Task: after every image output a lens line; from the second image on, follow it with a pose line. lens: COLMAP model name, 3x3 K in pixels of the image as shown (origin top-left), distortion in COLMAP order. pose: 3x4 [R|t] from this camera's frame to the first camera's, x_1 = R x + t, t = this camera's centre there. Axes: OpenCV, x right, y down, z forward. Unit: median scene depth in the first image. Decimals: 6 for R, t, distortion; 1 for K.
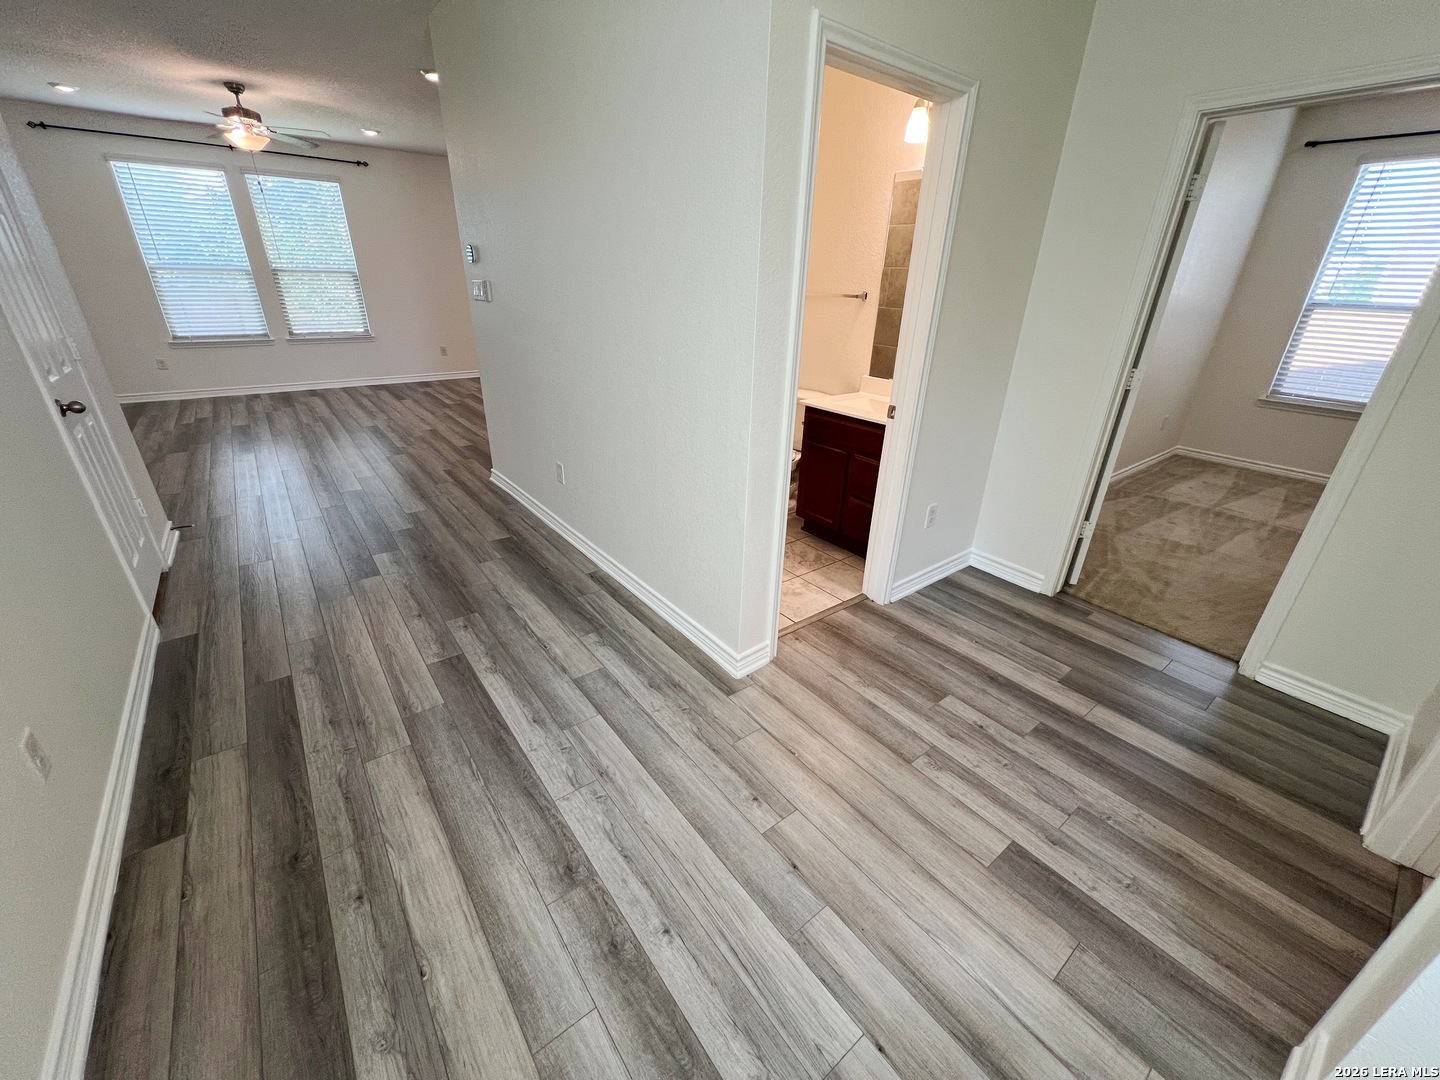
lens RADIAL K [[576.3, 0, 719.4], [0, 576.3, 539.5], [0, 0, 1]] dist [-0.001079, -0.000182]
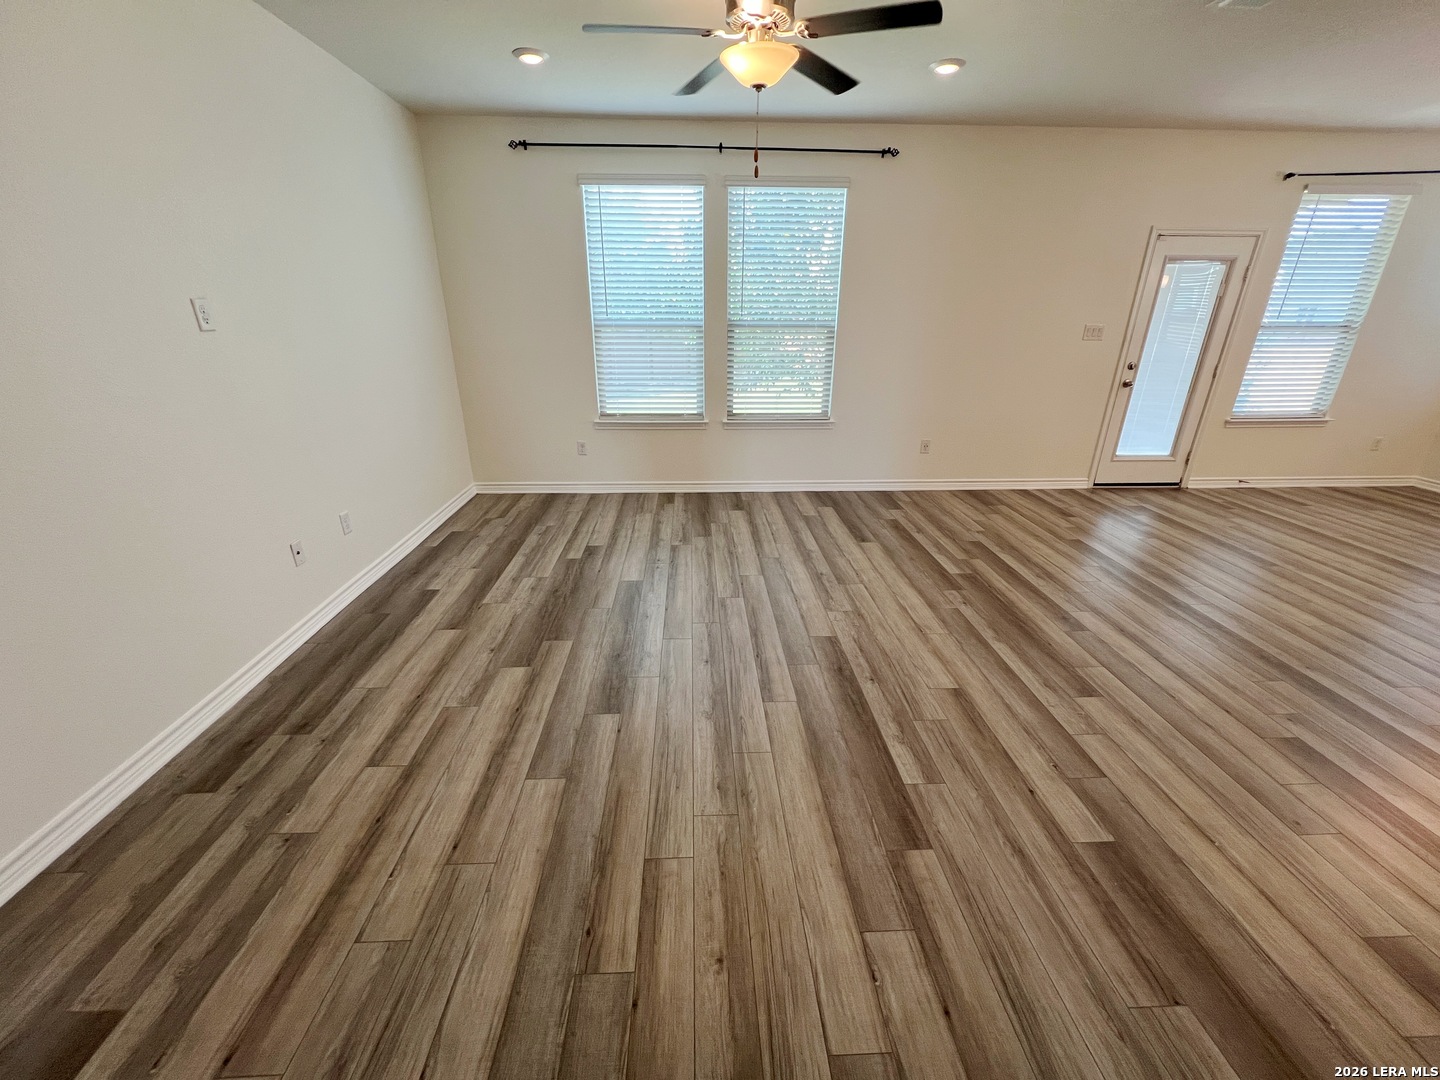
lens RADIAL K [[576.3, 0, 719.4], [0, 576.3, 539.5], [0, 0, 1]] dist [-0.001079, -0.000182]
pose [[0.815828, 0.192465, -0.545328, -0.801424], [-0.225412, 0.974241, 0.006620, -0.489410], [0.532555, 0.117522, 0.838197, 0.992261]]
